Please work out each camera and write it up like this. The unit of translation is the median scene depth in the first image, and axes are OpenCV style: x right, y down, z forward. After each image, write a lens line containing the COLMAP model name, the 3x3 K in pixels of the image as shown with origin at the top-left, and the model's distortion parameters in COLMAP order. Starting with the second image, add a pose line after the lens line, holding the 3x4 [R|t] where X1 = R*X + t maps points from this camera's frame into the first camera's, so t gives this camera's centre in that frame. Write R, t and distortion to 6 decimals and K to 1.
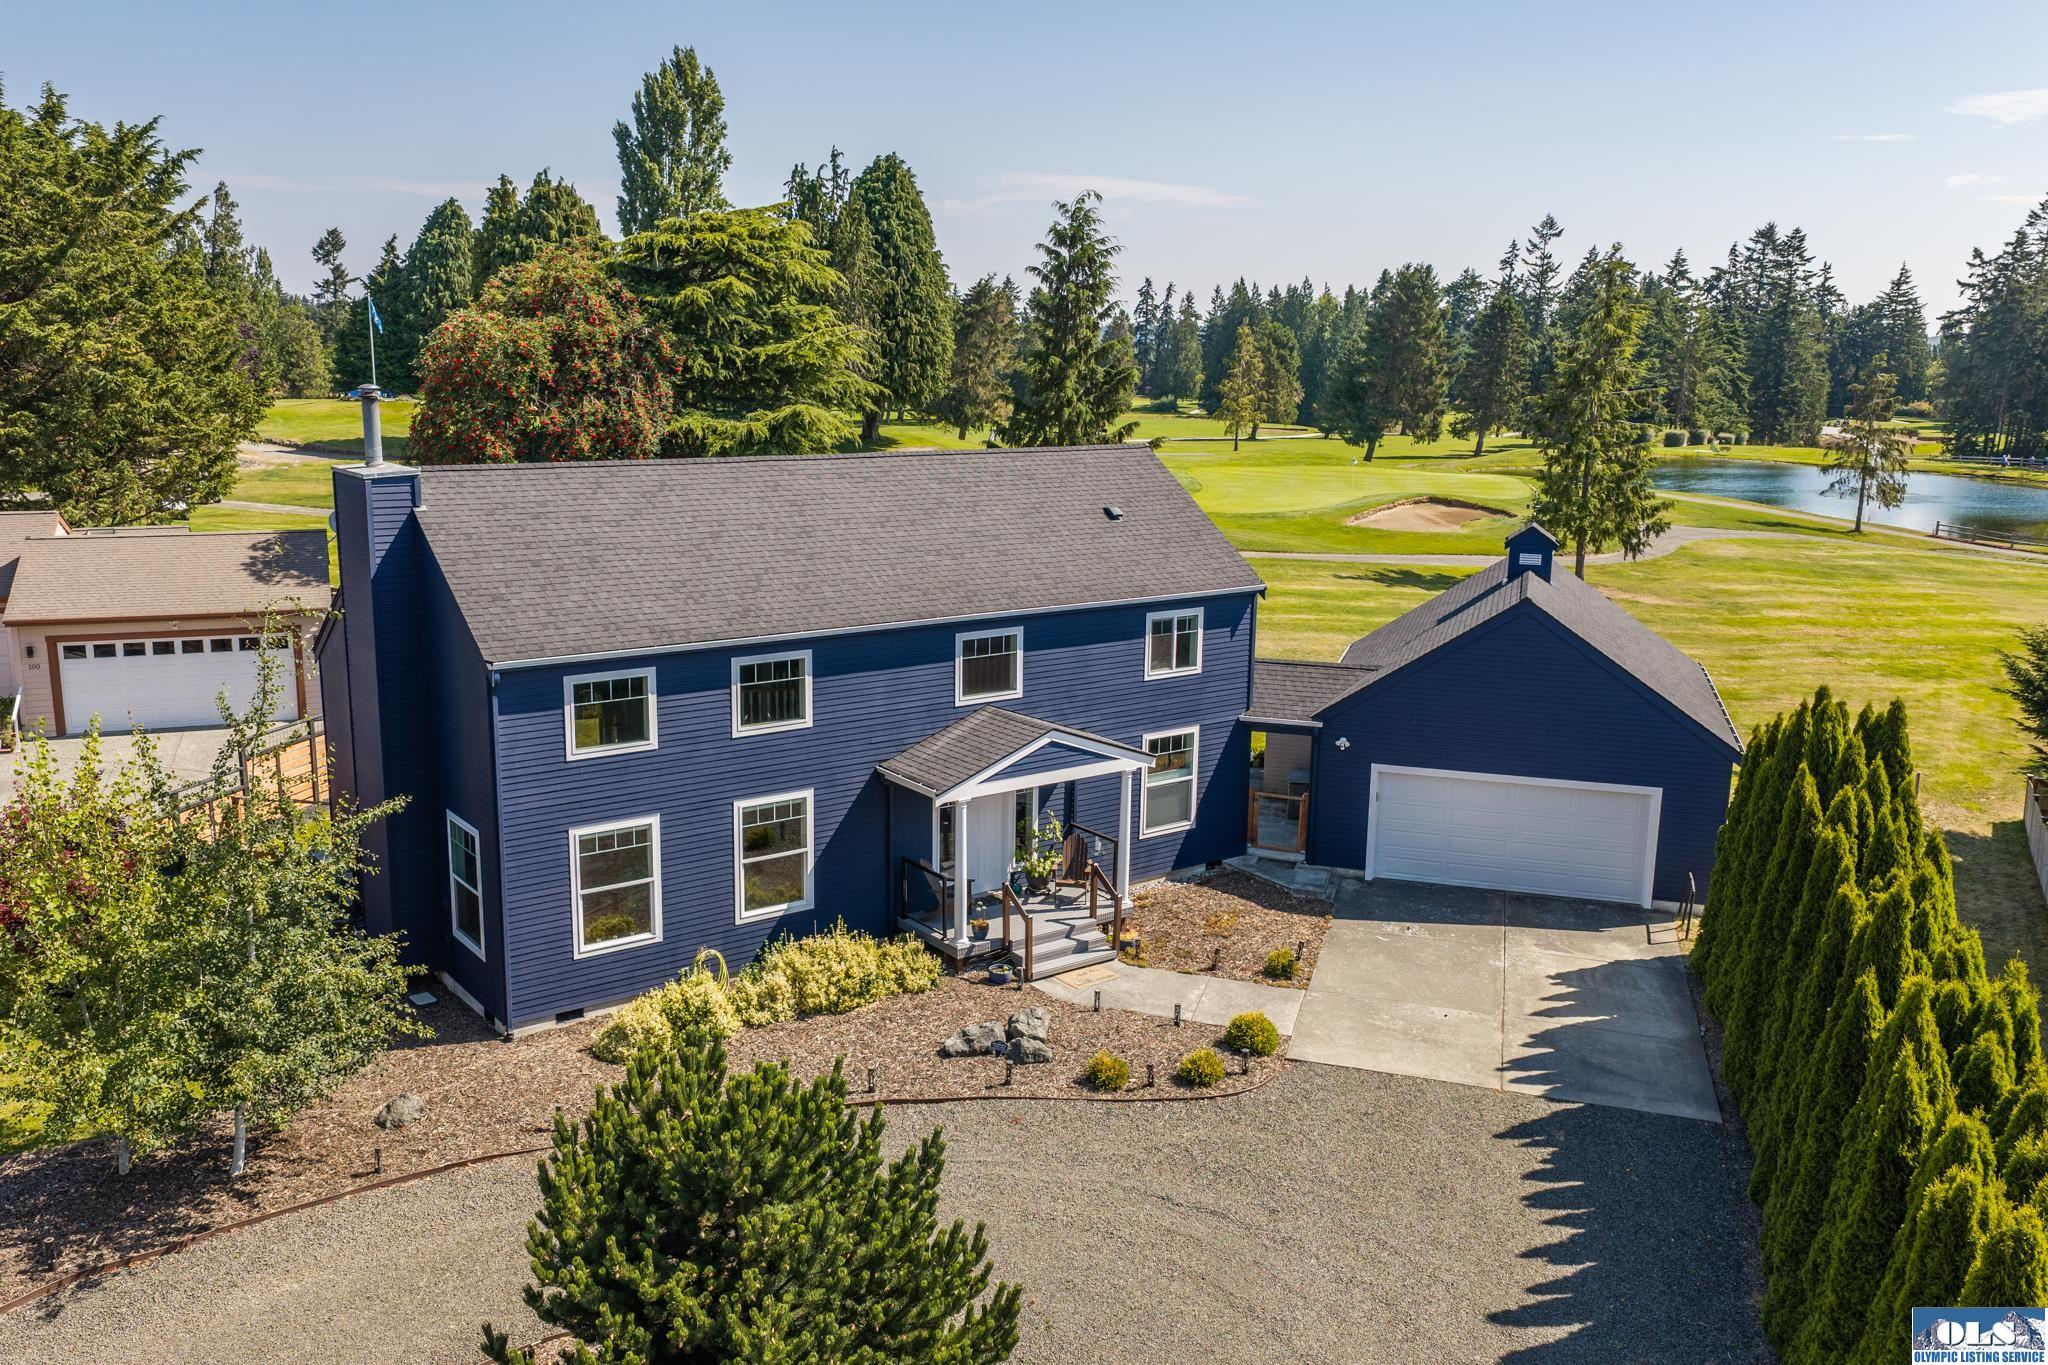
lens RADIAL K [[1699.4, 0, 1026.3], [0, 1699.4, 676.8], [0, 0, 1]] dist [0.017586, -0.031173]
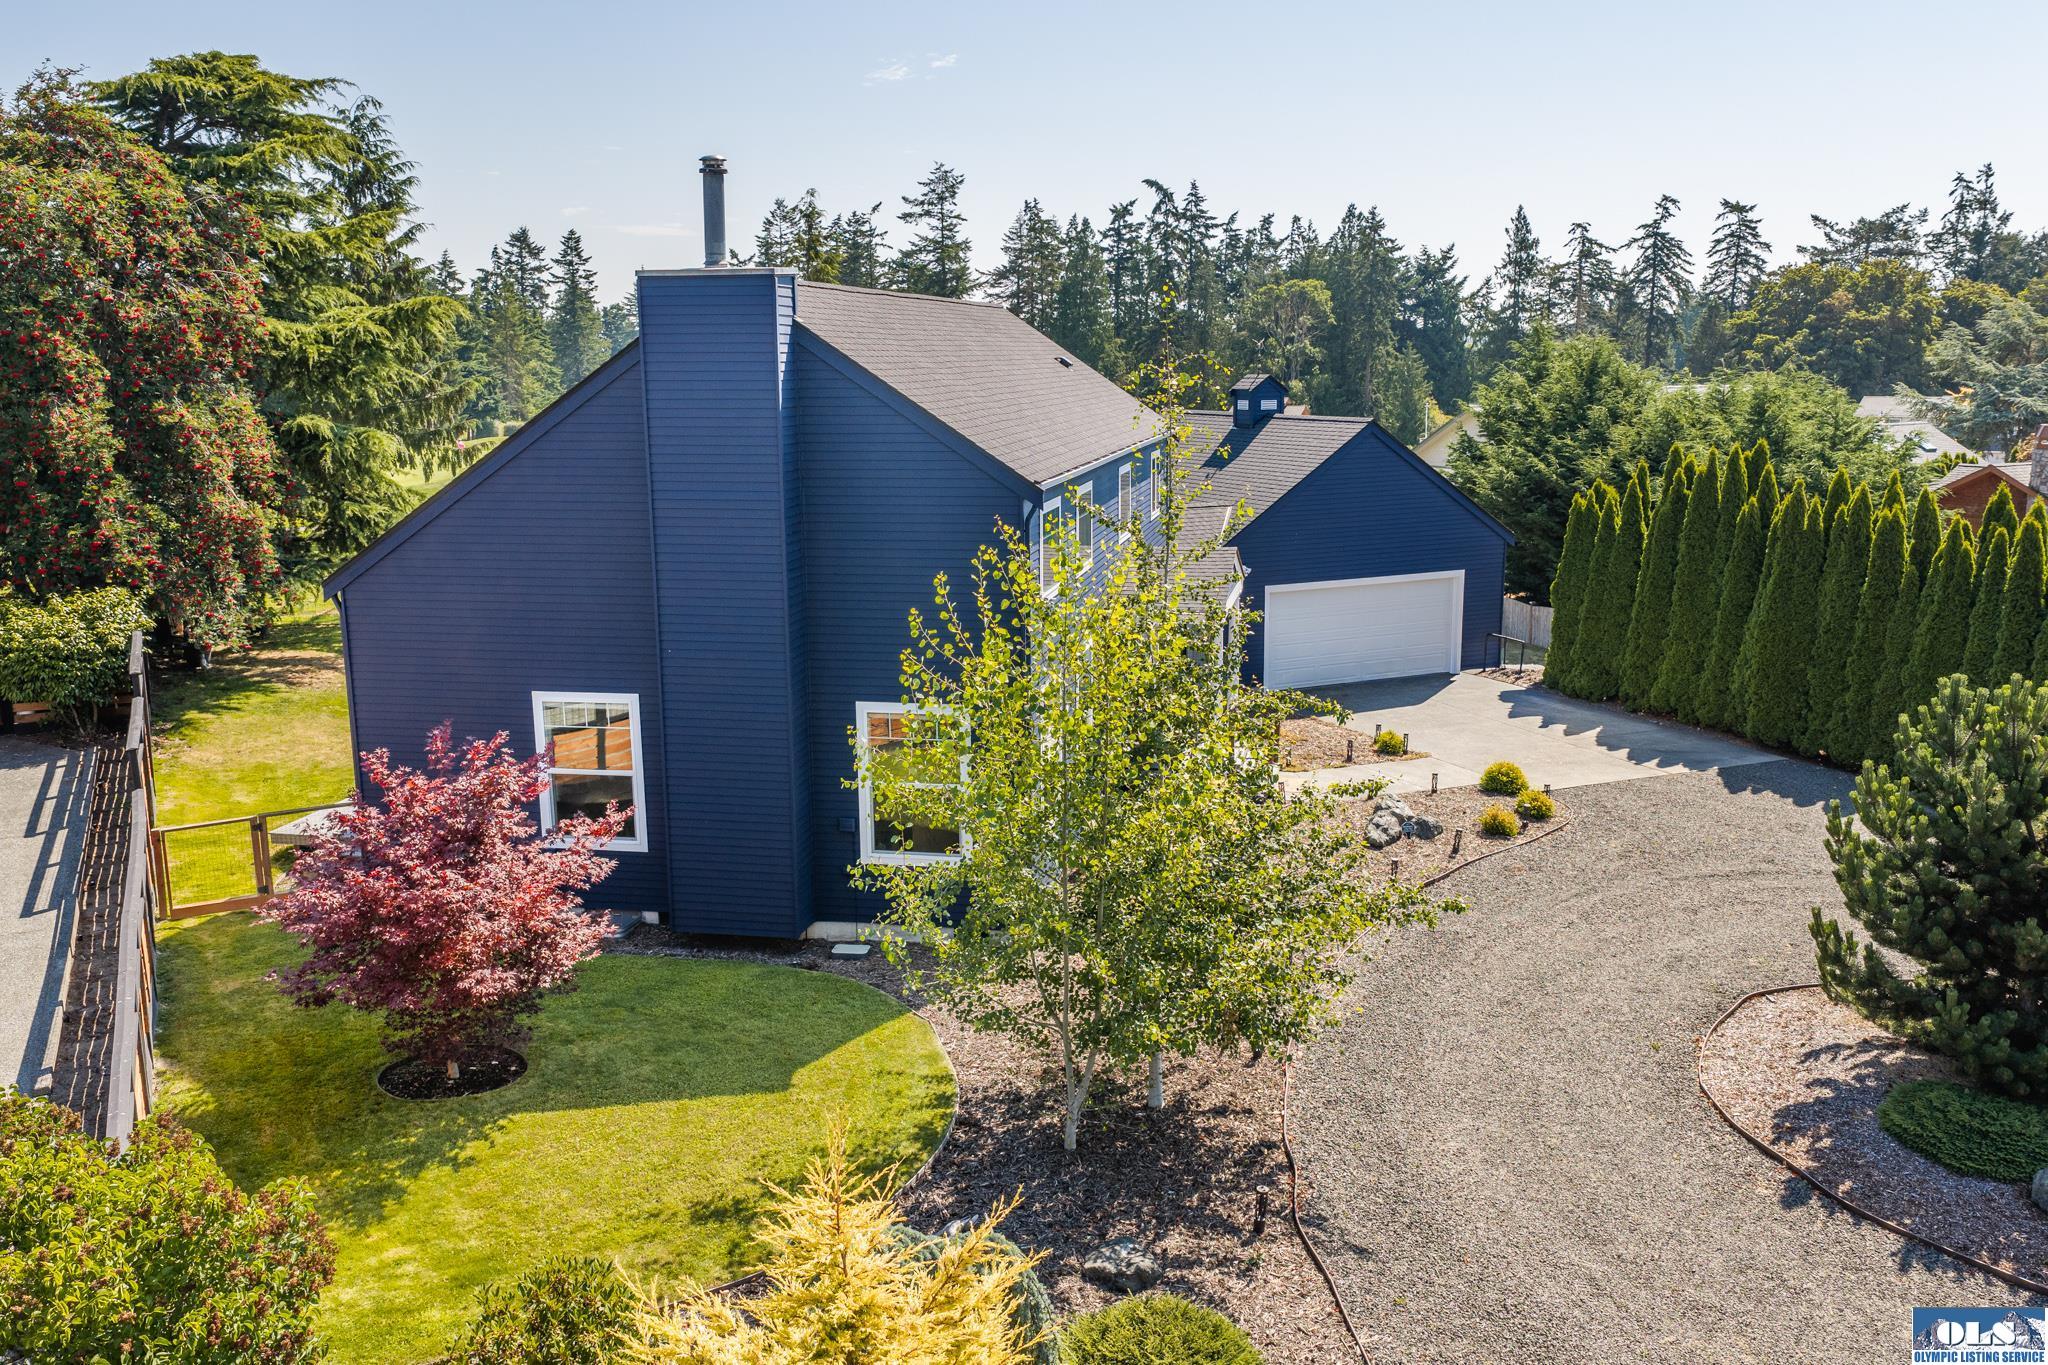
lens RADIAL K [[1699.4, 0, 1025.8], [0, 1699.4, 692.6], [0, 0, 1]] dist [0.017586, -0.031173]
pose [[0.741997, -0.155359, 0.652153, -0.582021], [0.155875, 0.986098, 0.057563, 0.029601], [-0.652030, 0.058943, 0.755899, 0.255664]]
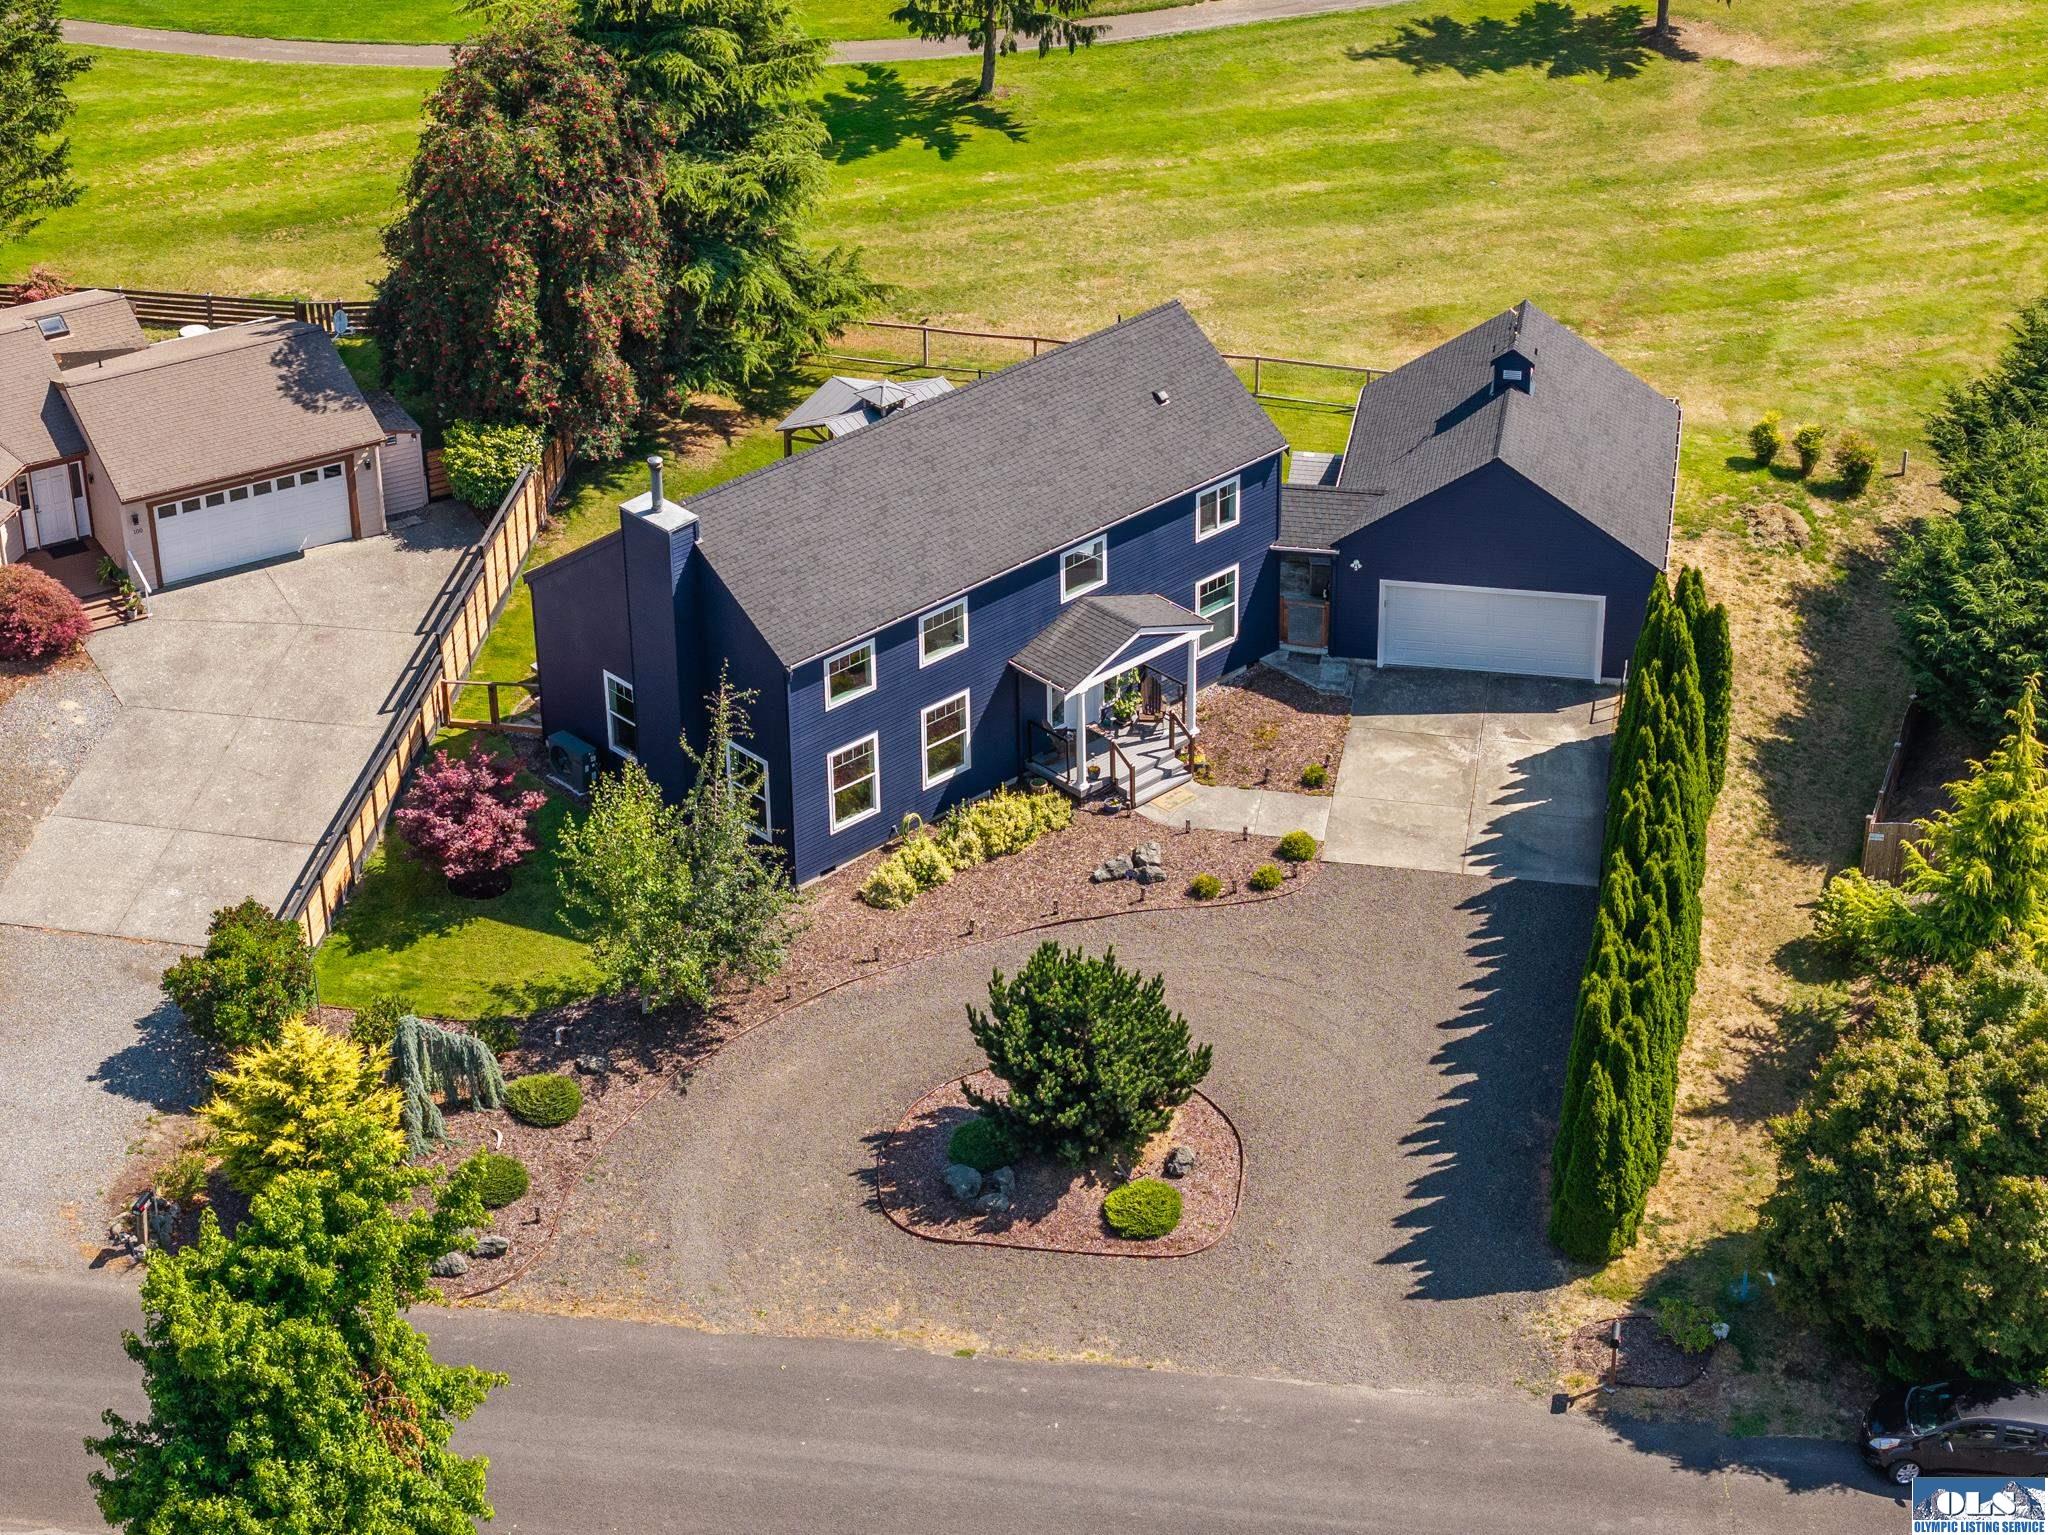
lens RADIAL K [[4134.0, 0, 969.3], [0, 4134.0, 764.3], [0, 0, 1]] dist [-0.117200, 0.000000]
pose [[0.994390, -0.081566, 0.067346, -0.271658], [0.055292, 0.943602, 0.326433, -0.734013], [-0.090174, -0.320878, 0.942818, -1.638851]]
